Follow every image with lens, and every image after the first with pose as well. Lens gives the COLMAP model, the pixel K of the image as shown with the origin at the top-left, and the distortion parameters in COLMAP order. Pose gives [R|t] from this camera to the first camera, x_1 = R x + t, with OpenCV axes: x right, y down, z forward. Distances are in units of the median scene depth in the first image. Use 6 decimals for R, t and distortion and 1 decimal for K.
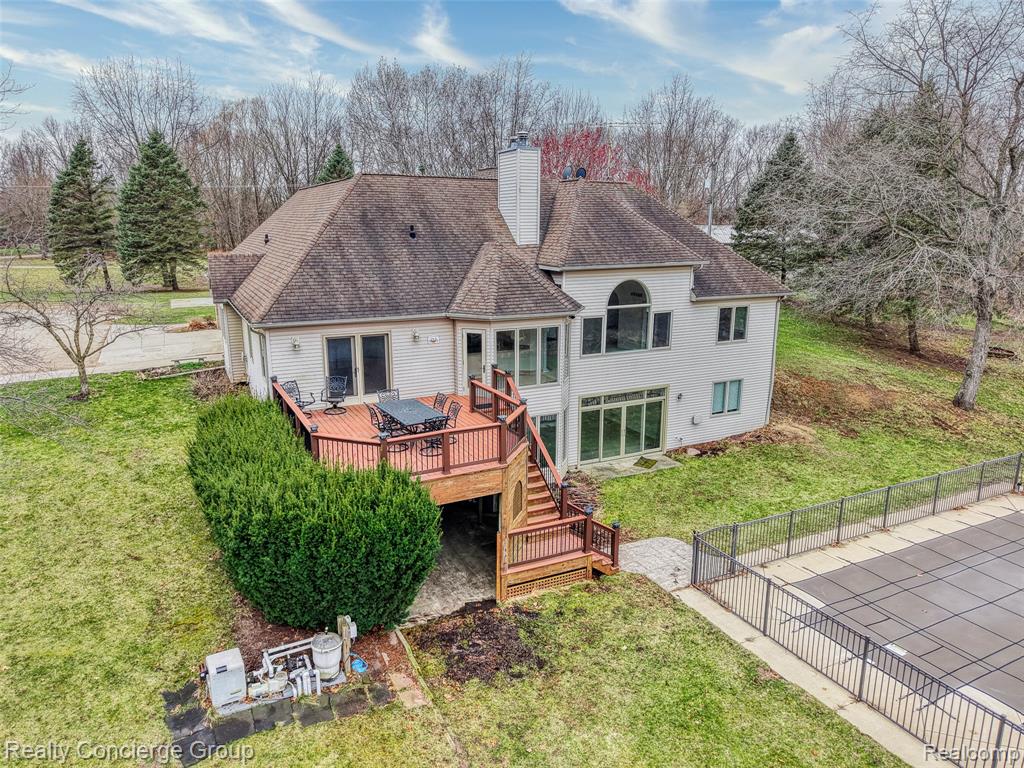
lens RADIAL K [[686.7, 0, 512.0], [0, 686.7, 384.0], [0, 0, 1]] dist [0.018268, -0.004386]
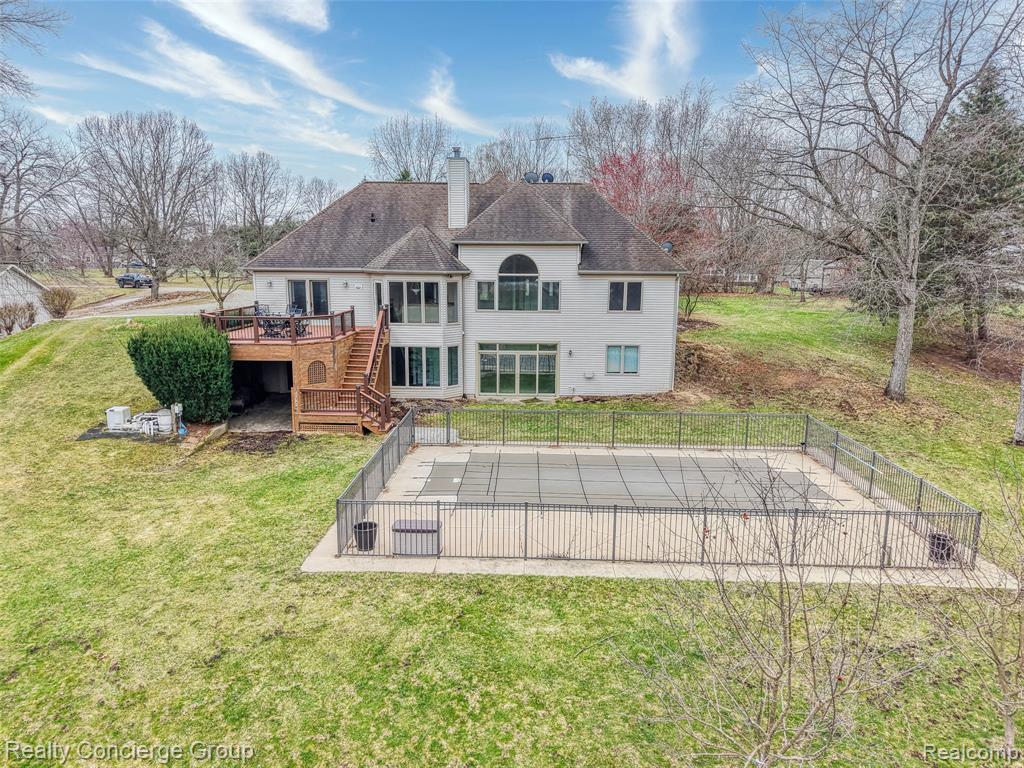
lens RADIAL K [[686.7, 0, 512.0], [0, 686.7, 384.0], [0, 0, 1]] dist [0.018268, -0.004386]
pose [[0.878764, 0.091032, -0.468494, 0.775429], [-0.117938, 0.992616, -0.028347, 0.127483], [0.462454, 0.080164, 0.883012, -0.127521]]
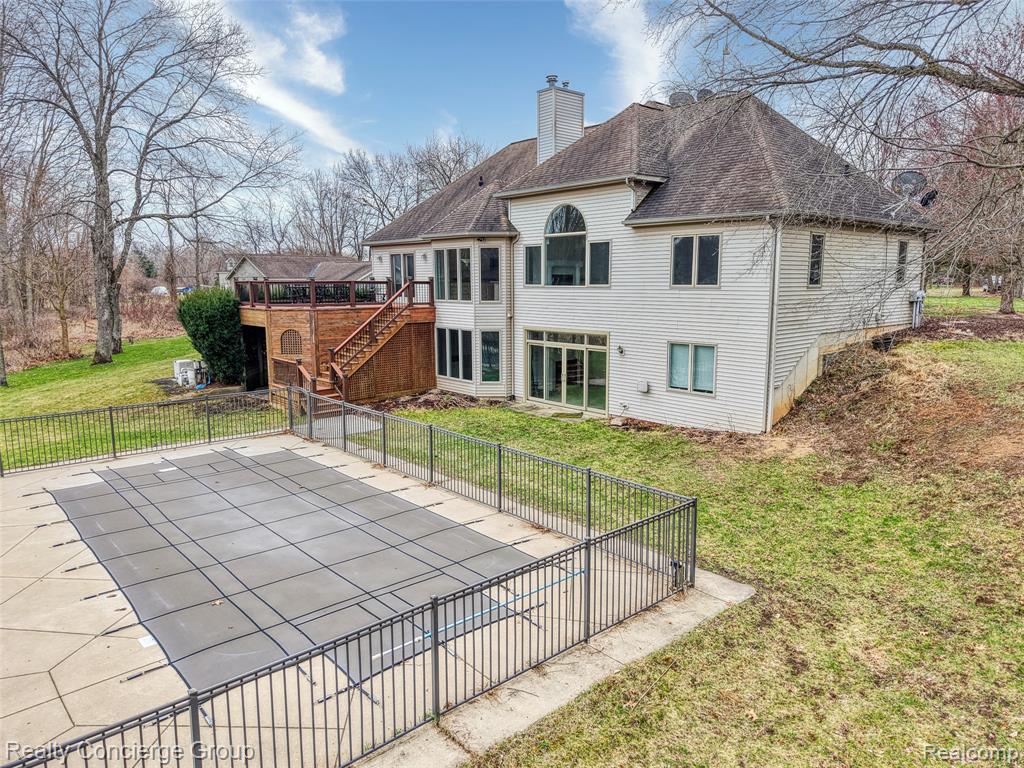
lens RADIAL K [[686.7, 0, 512.0], [0, 686.7, 384.0], [0, 0, 1]] dist [0.018268, -0.004386]
pose [[0.270275, 0.144417, -0.951890, 1.037538], [-0.225147, 0.970753, 0.083351, 0.019224], [0.936088, 0.191788, 0.294885, 0.695910]]
